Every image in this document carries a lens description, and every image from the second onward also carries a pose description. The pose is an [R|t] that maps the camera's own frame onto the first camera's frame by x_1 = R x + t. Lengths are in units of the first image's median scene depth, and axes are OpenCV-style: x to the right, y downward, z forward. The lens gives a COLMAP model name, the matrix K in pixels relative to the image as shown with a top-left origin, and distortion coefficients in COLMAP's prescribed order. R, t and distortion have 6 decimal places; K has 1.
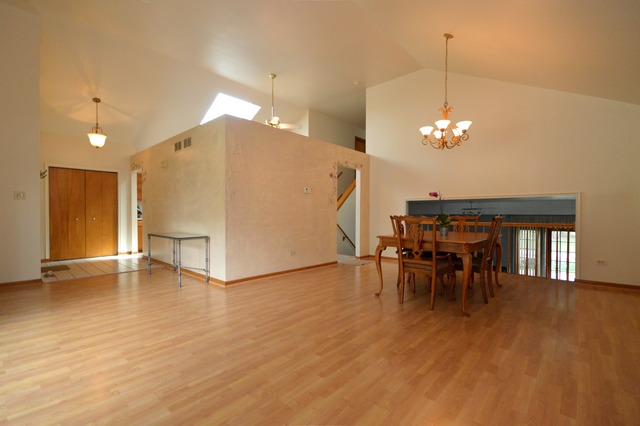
lens RADIAL K [[282.3, 0, 322.4], [0, 282.3, 214.0], [0, 0, 1]] dist [-0.005240, 0.003841]
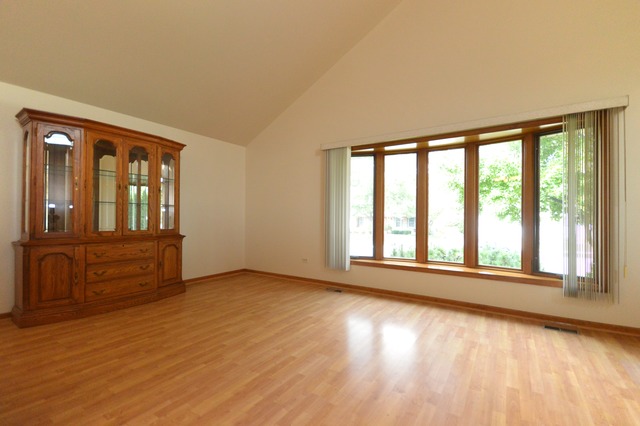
lens RADIAL K [[282.3, 0, 323.2], [0, 282.3, 217.7], [0, 0, 1]] dist [-0.005240, 0.003841]
pose [[-0.987255, -0.008984, -0.158891, -0.187325], [-0.008641, 0.999959, -0.002850, -0.001832], [0.158910, -0.001441, -0.987292, 1.856640]]
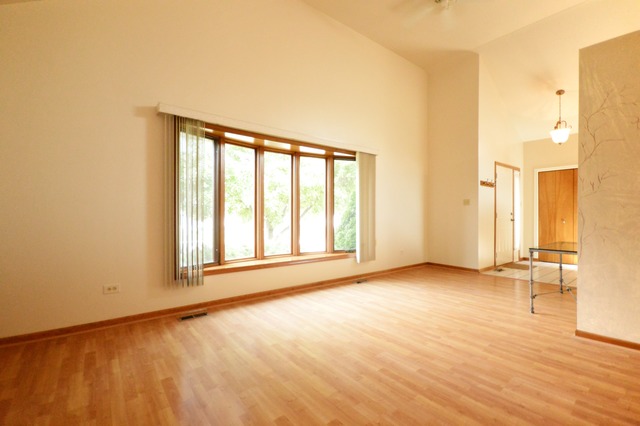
lens RADIAL K [[282.3, 0, 319.6], [0, 282.3, 214.9], [0, 0, 1]] dist [-0.005240, 0.003841]
pose [[-0.172291, -0.003669, -0.985039, 0.575972], [-0.000286, 0.999993, -0.003675, -0.003111], [0.985046, -0.000352, -0.172291, 0.937198]]
